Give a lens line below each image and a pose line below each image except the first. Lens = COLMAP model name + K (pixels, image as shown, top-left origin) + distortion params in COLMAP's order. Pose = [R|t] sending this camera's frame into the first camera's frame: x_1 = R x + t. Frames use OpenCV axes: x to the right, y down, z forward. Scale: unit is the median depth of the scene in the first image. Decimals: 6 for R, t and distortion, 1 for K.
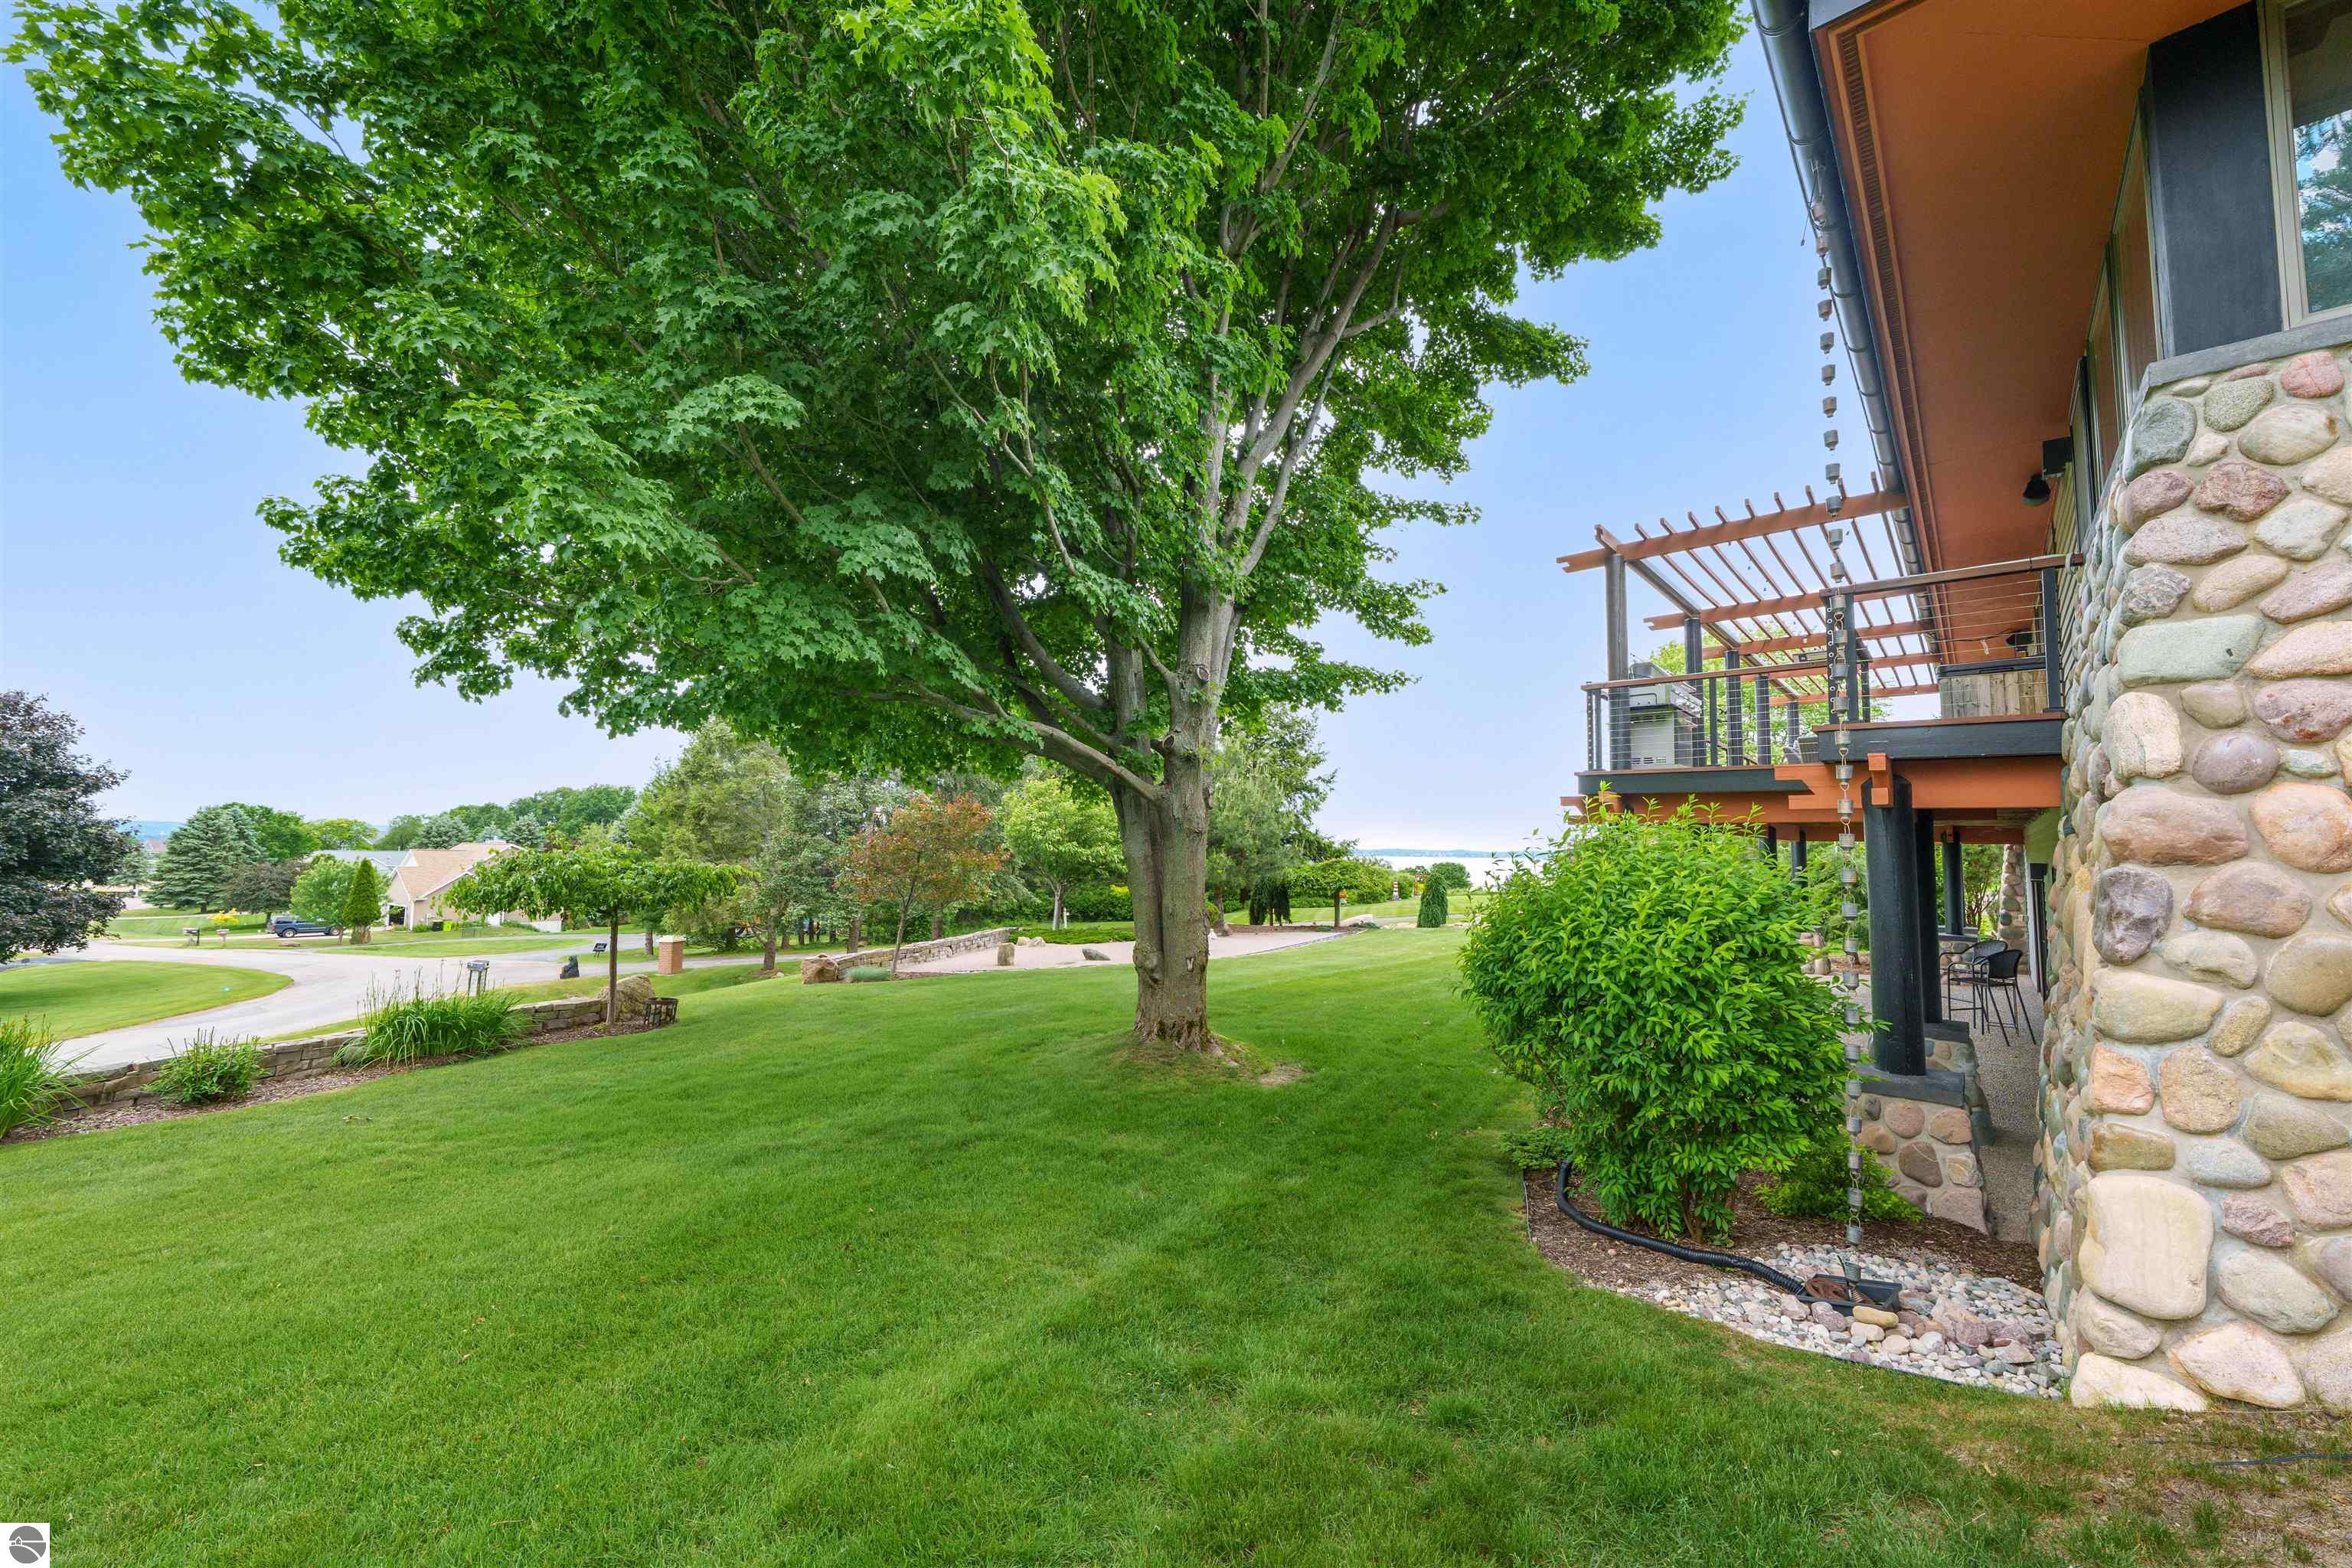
lens RADIAL K [[677.4, 0, 1172.2], [0, 677.4, 813.7], [0, 0, 1]] dist [-0.000129, 0.000058]
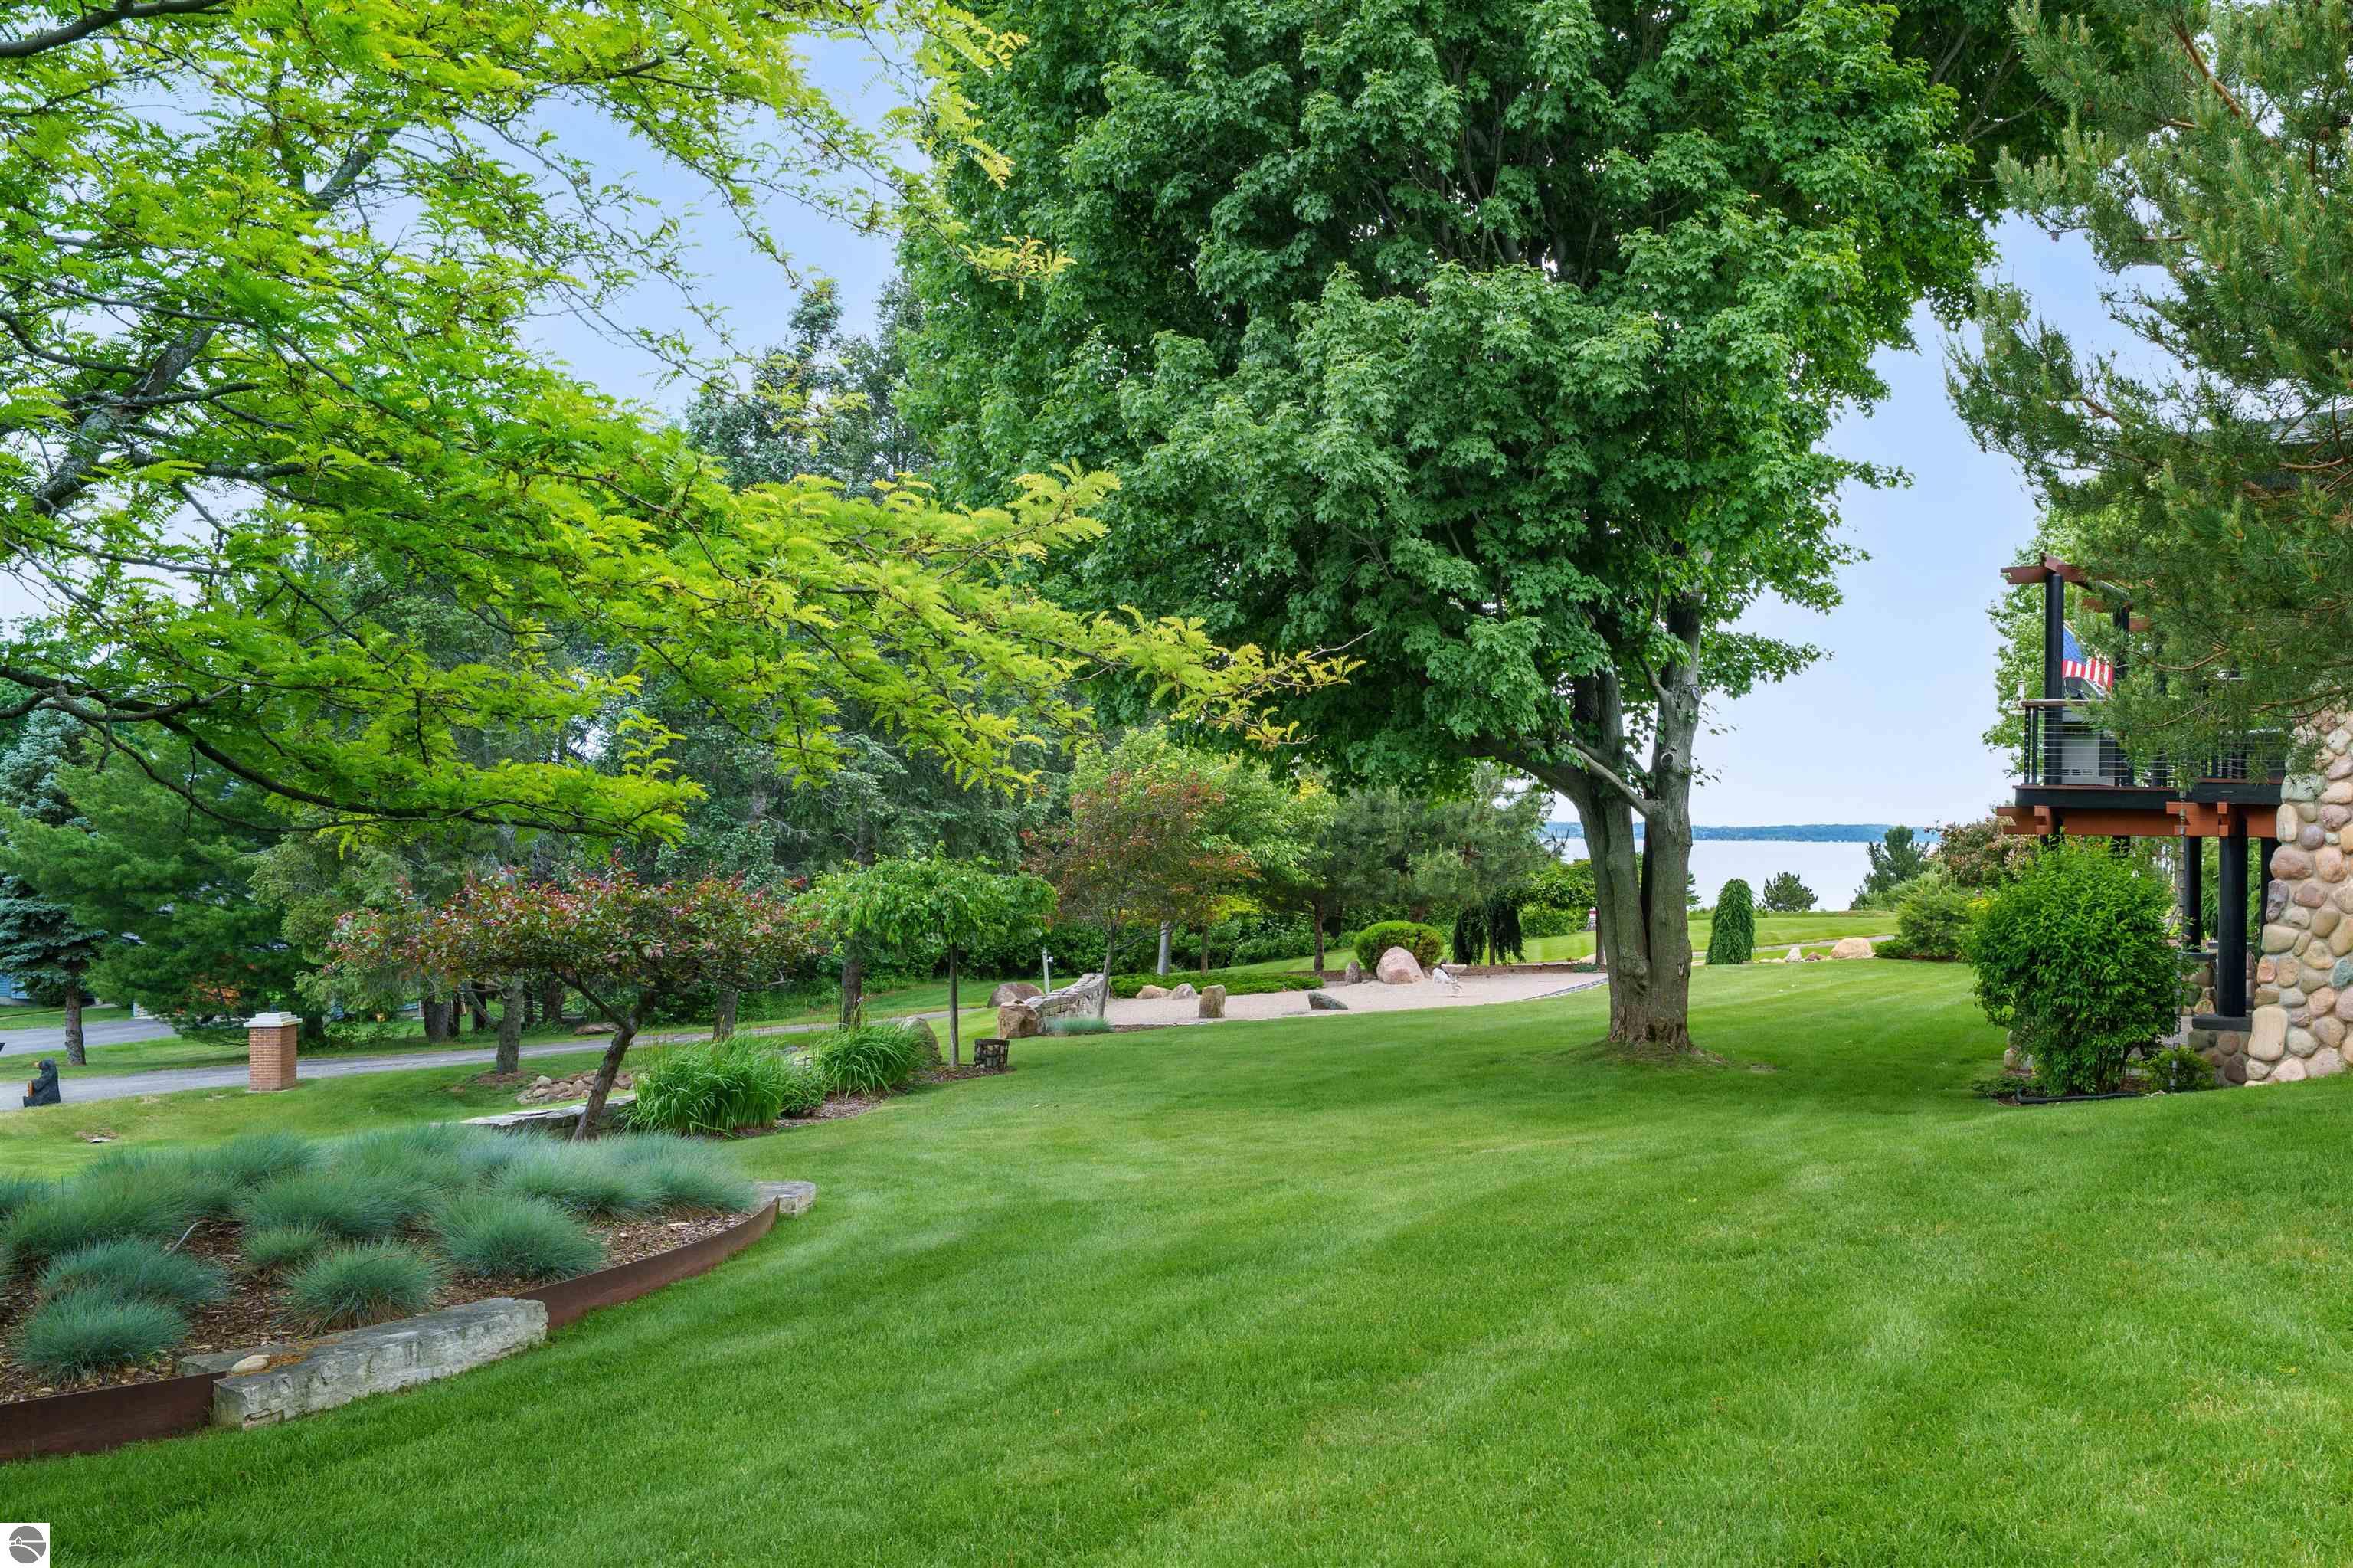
lens RADIAL K [[1795.2, 0, 1179.6], [0, 1795.2, 839.1], [0, 0, 1]] dist [0.006461, -0.001786]
pose [[0.984707, -0.004324, 0.174165, -2.424828], [-0.007306, 0.997787, 0.066082, -0.318684], [-0.174066, -0.066344, 0.982497, -3.163807]]
